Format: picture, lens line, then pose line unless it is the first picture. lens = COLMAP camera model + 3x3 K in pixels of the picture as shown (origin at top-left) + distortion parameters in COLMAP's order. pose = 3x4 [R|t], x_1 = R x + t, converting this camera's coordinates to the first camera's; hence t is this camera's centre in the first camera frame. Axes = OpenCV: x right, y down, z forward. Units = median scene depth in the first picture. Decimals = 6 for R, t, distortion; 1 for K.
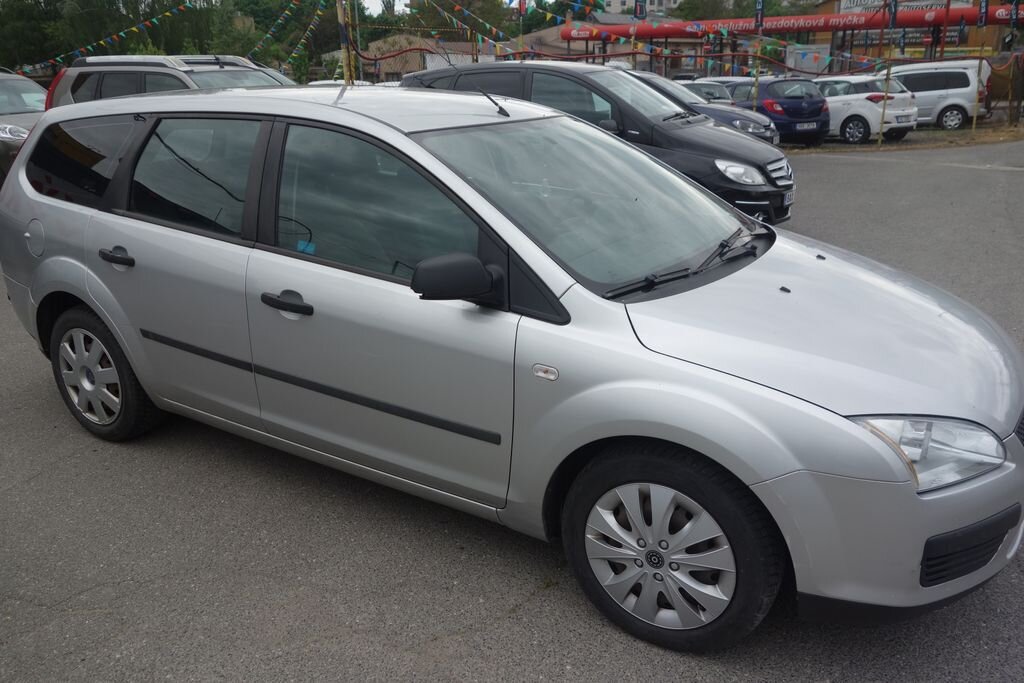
lens RADIAL K [[804.5, 0, 509.9], [0, 804.5, 346.7], [0, 0, 1]] dist [0.001214, -0.003996]
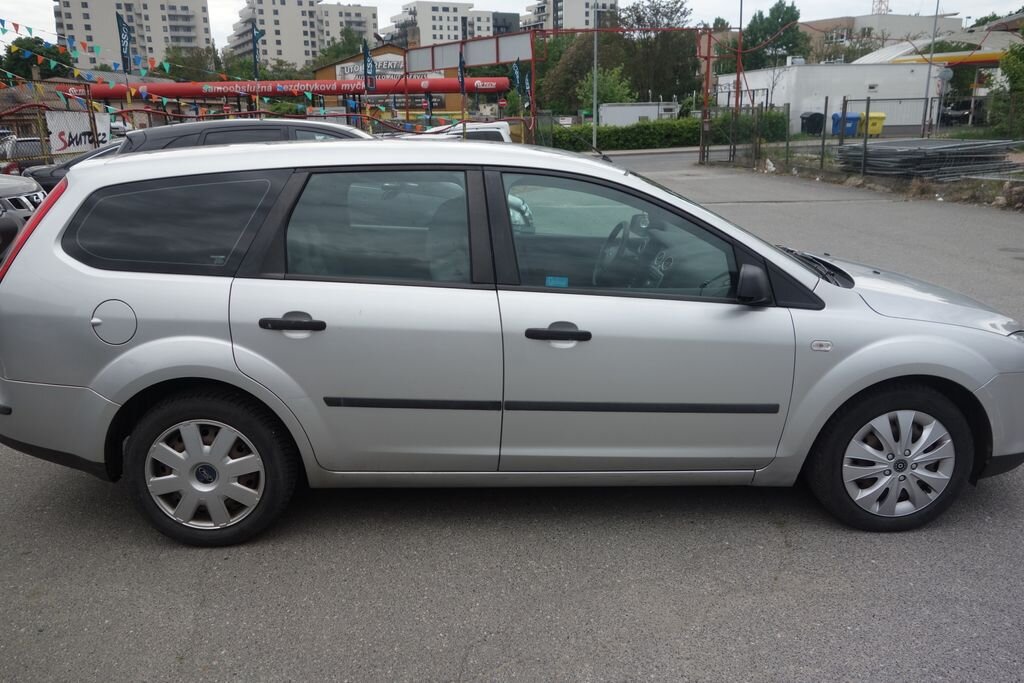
lens RADIAL K [[804.5, 0, 506.0], [0, 804.5, 348.7], [0, 0, 1]] dist [0.001214, -0.003996]
pose [[0.834590, -0.144717, 0.531523, -0.922299], [0.179824, 0.983591, -0.014557, -0.032180], [-0.520694, 0.107730, 0.846919, 0.125707]]
